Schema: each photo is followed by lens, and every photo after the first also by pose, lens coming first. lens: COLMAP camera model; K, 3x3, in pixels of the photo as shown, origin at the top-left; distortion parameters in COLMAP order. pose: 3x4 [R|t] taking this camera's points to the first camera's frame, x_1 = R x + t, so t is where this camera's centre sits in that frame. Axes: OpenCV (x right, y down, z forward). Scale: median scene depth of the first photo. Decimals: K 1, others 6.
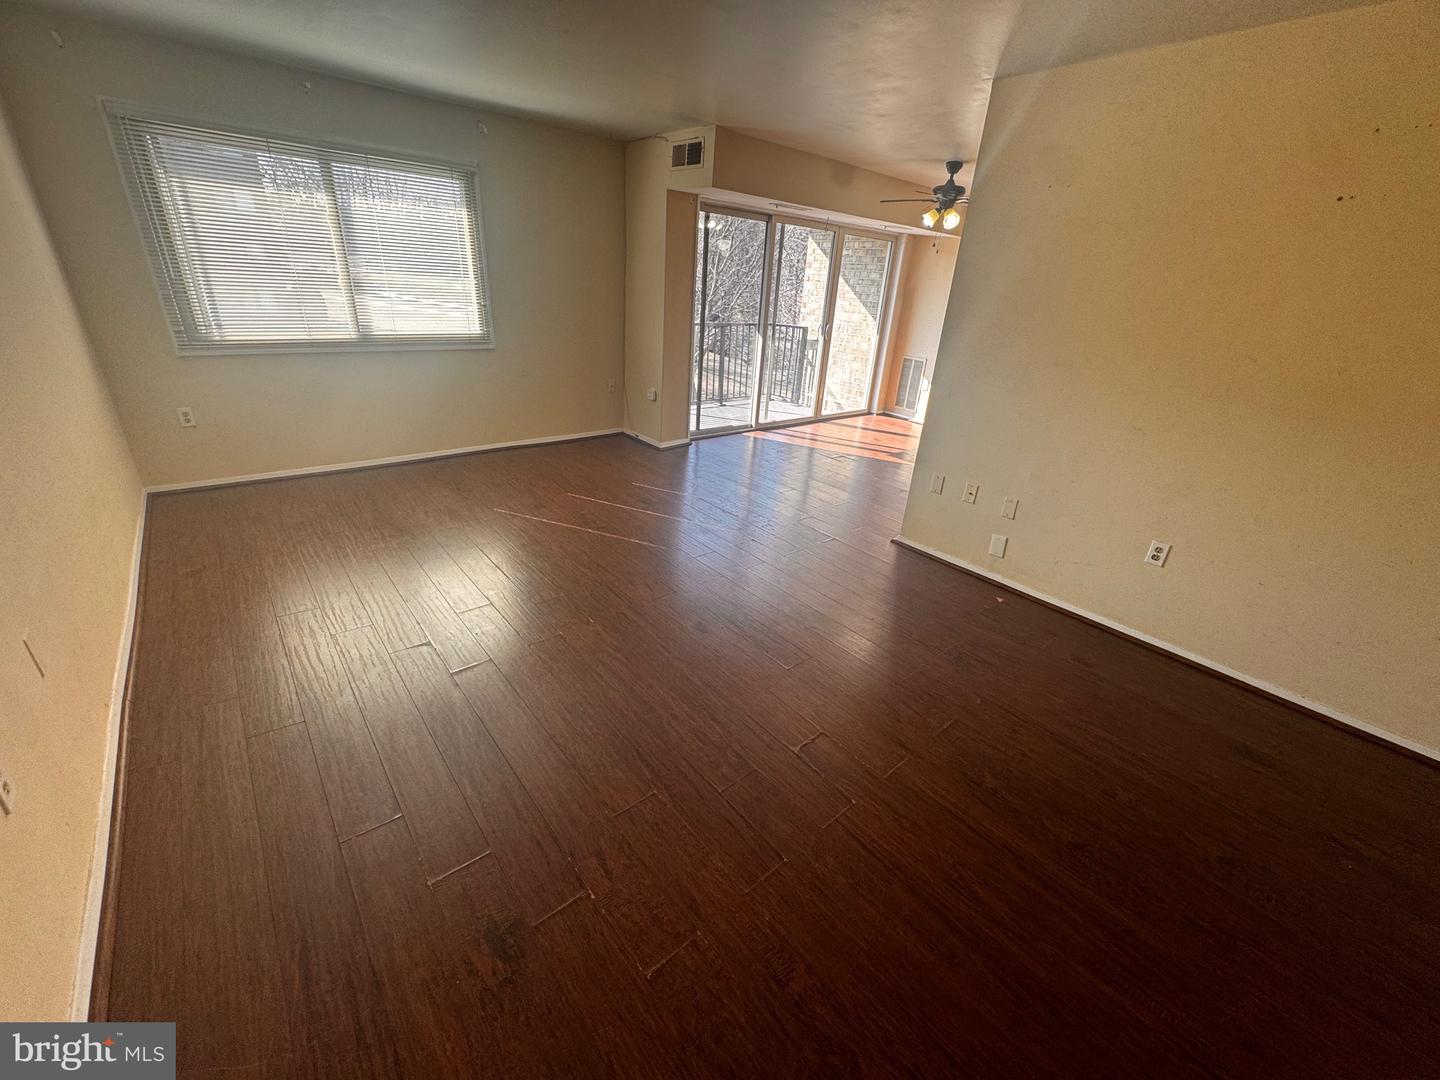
lens RADIAL K [[571.0, 0, 723.9], [0, 571.0, 541.4], [0, 0, 1]] dist [-0.004726, 0.000811]
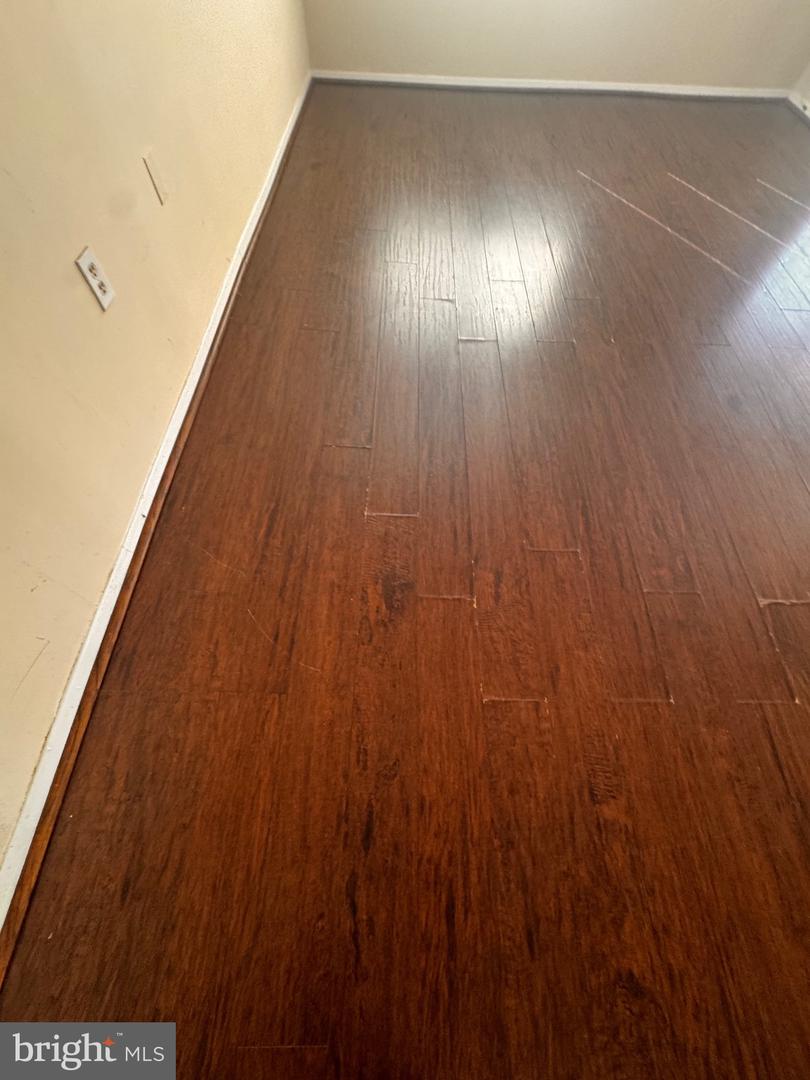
lens RADIAL K [[428.3, 0, 406.4], [0, 428.3, 541.0], [0, 0, 1]] dist [-0.004726, 0.000811]
pose [[0.747172, 0.555286, -0.365229, -0.060112], [-0.255180, 0.747079, 0.613804, 0.048821], [0.613692, -0.365418, 0.699894, 0.243570]]
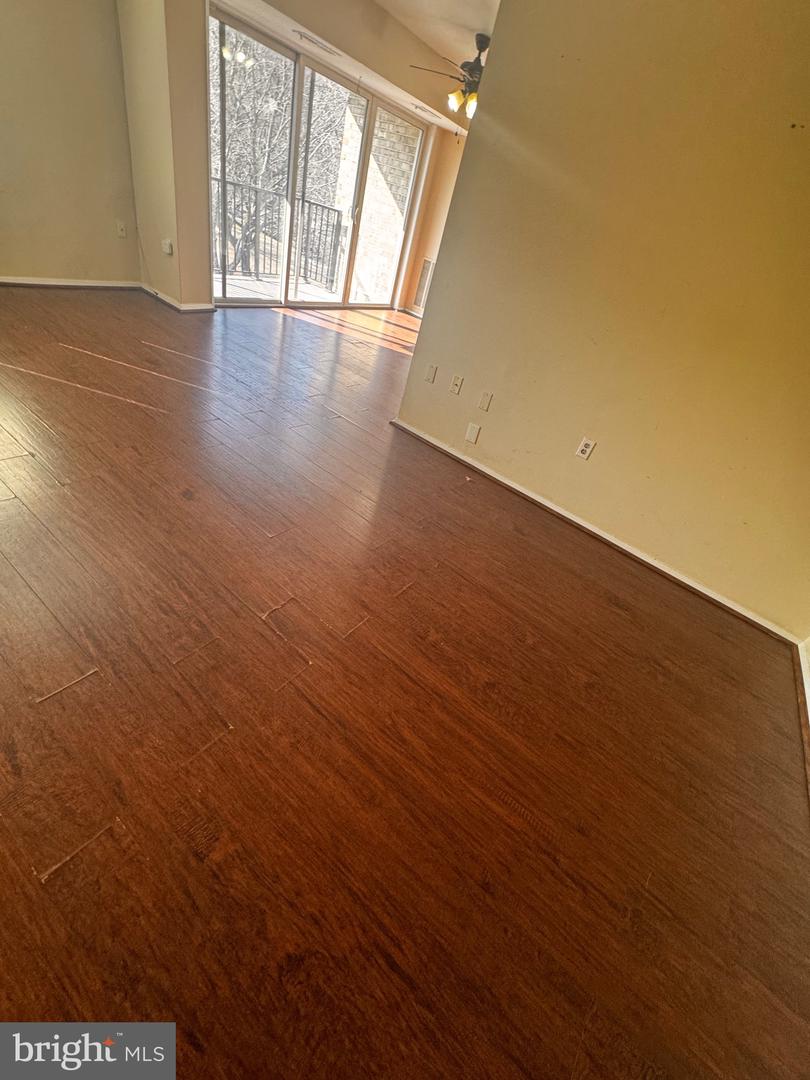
lens RADIAL K [[428.3, 0, 402.2], [0, 428.3, 542.5], [0, 0, 1]] dist [-0.004726, 0.000811]
pose [[0.962538, 0.003777, 0.271121, 0.125603], [-0.077858, 0.961645, 0.263016, 0.004193], [-0.259728, -0.274272, 0.925914, 0.187152]]
